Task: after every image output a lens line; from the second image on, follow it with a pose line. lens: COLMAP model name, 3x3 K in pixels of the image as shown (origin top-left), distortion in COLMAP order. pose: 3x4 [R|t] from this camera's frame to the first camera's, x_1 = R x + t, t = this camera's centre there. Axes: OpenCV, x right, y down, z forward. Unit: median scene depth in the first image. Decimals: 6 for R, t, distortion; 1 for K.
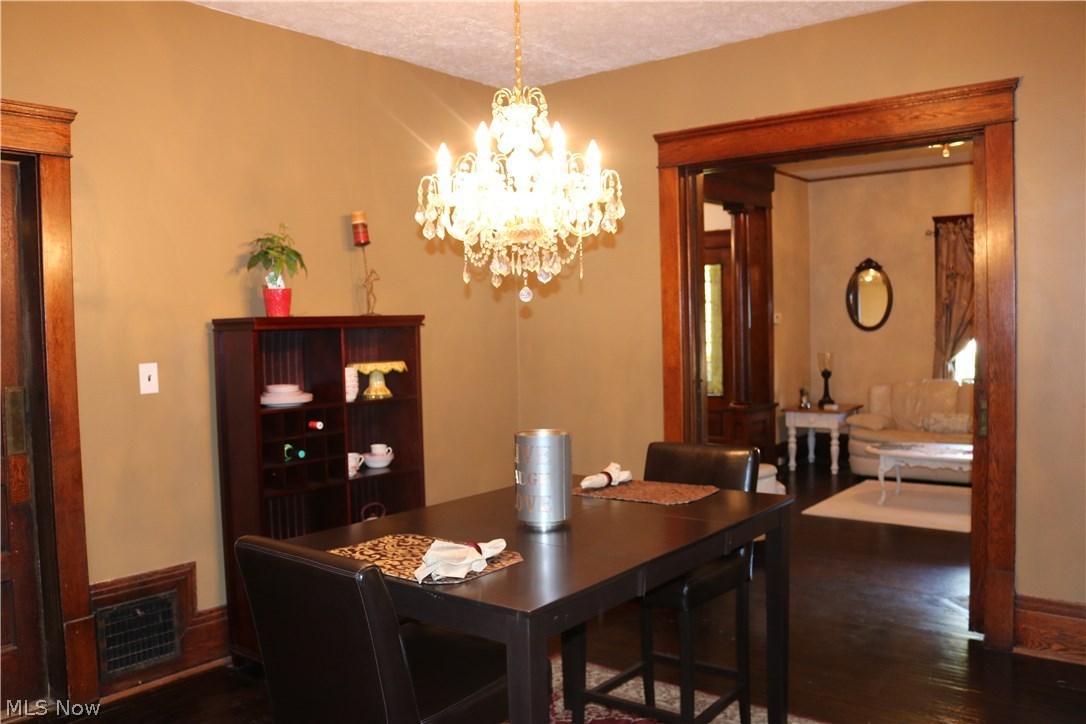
lens RADIAL K [[897.1, 0, 543.0], [0, 897.1, 362.0], [0, 0, 1]] dist [-0.149690, 0.097049]
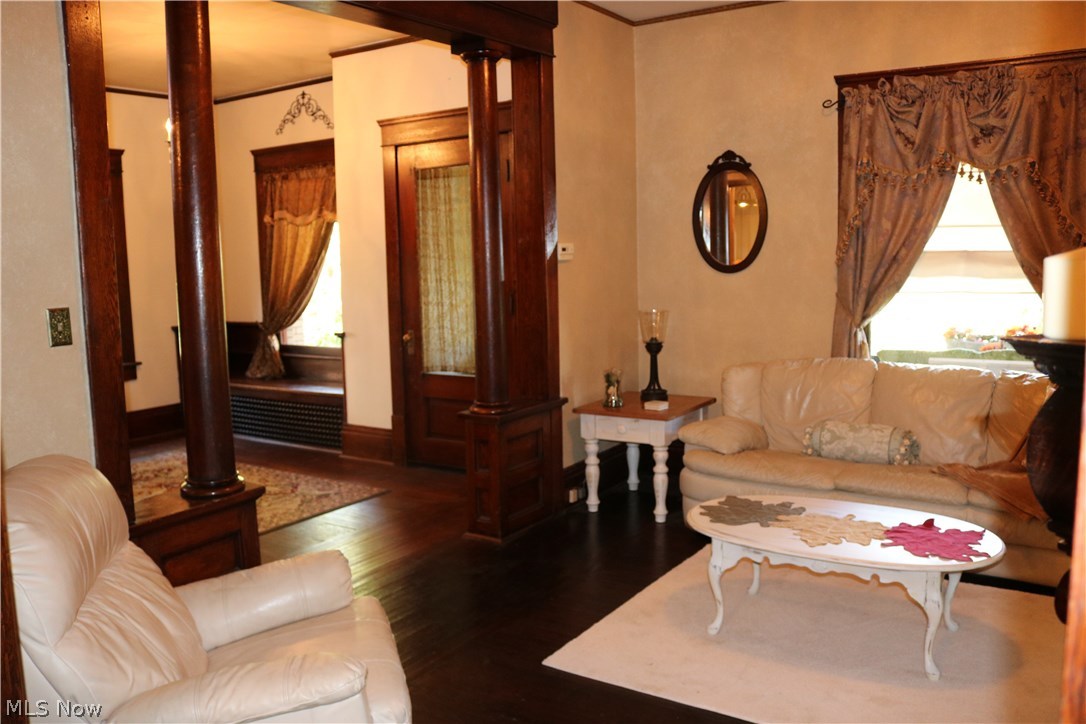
lens RADIAL K [[897.1, 0, 543.0], [0, 897.1, 362.0], [0, 0, 1]] dist [-0.149690, 0.097049]
pose [[0.996019, -0.011902, 0.088345, 0.202324], [0.005092, 0.997024, 0.076917, -0.023278], [-0.088998, -0.076161, 0.993116, 0.430873]]
